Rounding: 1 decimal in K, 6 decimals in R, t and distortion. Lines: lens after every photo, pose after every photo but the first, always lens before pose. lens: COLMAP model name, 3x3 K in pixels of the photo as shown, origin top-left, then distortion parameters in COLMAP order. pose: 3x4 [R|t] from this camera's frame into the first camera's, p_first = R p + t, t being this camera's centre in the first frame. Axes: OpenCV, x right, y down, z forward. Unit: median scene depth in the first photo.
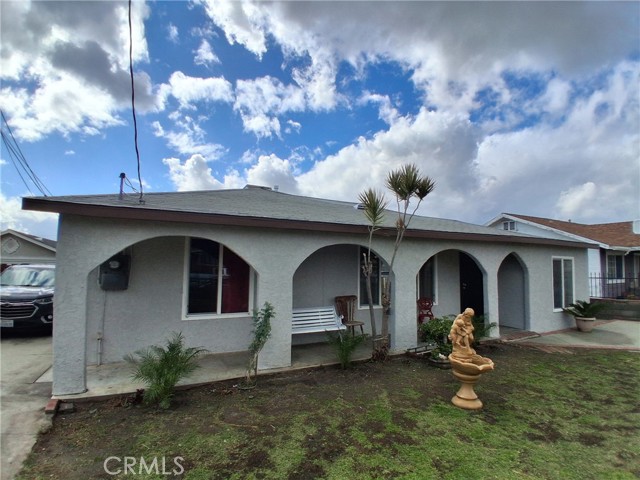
lens RADIAL K [[352.7, 0, 313.7], [0, 352.7, 237.2], [0, 0, 1]] dist [-0.046407, -0.015357]
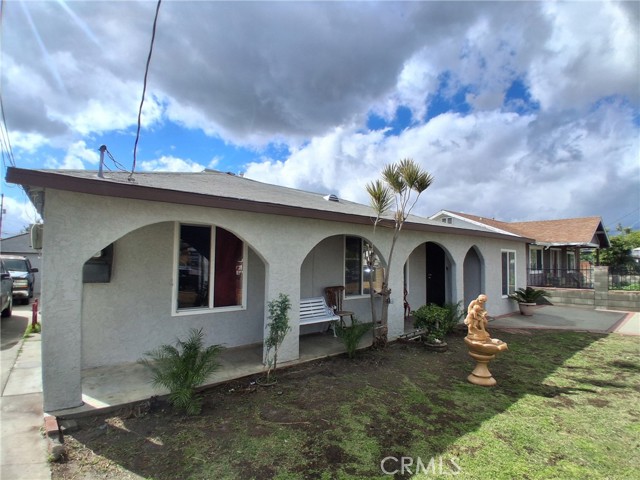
lens RADIAL K [[352.7, 0, 324.2], [0, 352.7, 242.1], [0, 0, 1]] dist [-0.046407, -0.015357]
pose [[0.970560, 0.014273, 0.240435, -0.257288], [-0.023241, 0.999134, 0.034505, 0.009574], [-0.239734, -0.039078, 0.970052, 0.053277]]
